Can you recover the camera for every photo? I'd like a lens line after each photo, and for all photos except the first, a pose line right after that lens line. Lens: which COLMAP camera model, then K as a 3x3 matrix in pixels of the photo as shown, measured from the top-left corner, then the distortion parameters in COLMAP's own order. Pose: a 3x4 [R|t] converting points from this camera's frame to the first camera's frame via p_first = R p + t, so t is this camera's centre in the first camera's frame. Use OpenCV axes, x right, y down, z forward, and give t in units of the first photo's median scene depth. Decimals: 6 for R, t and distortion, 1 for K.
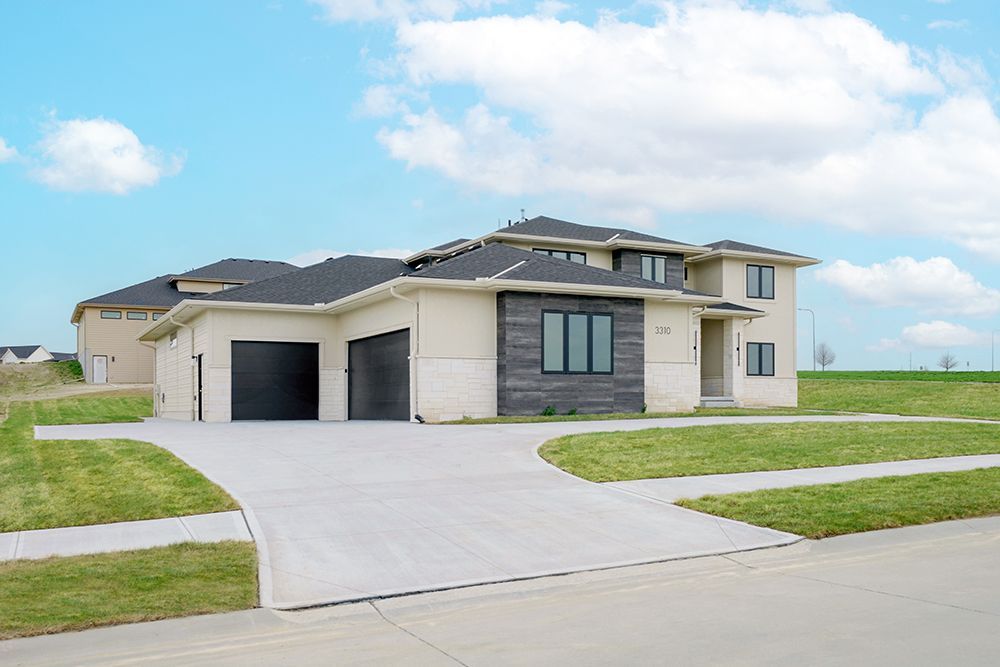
lens RADIAL K [[935.5, 0, 500.0], [0, 935.5, 333.5], [0, 0, 1]] dist [0.005184, 0.001069]
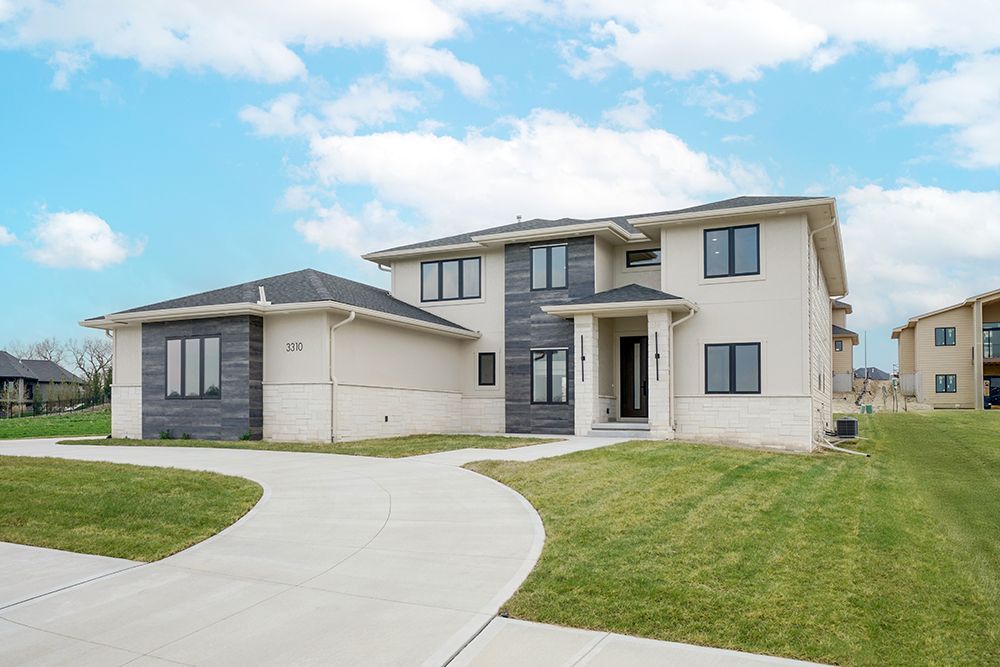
lens RADIAL K [[757.7, 0, 575.5], [0, 757.7, 383.4], [0, 0, 1]] dist [-0.001724, -0.000254]
pose [[0.552346, -0.022027, -0.833324, 0.965111], [0.051378, 0.998650, 0.007658, 0.041142], [0.832030, -0.047044, 0.552732, 0.884141]]
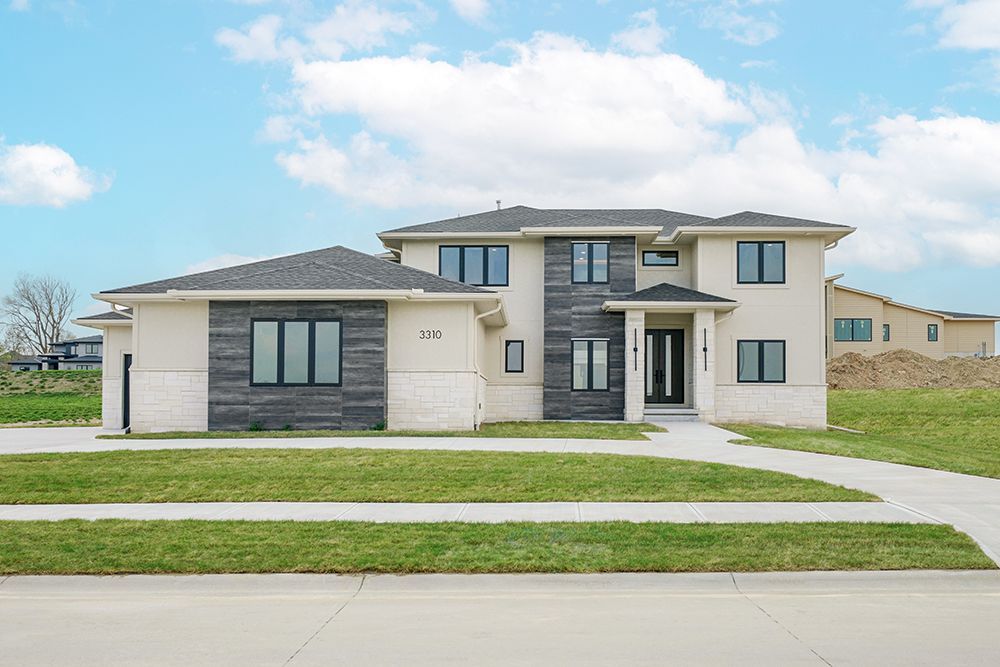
lens RADIAL K [[935.5, 0, 500.0], [0, 935.5, 333.5], [0, 0, 1]] dist [0.005184, 0.001069]
pose [[0.851379, -0.027524, -0.523828, 0.730074], [0.030227, 0.999537, -0.003392, 0.000554], [0.523679, -0.012946, 0.851817, 0.317029]]
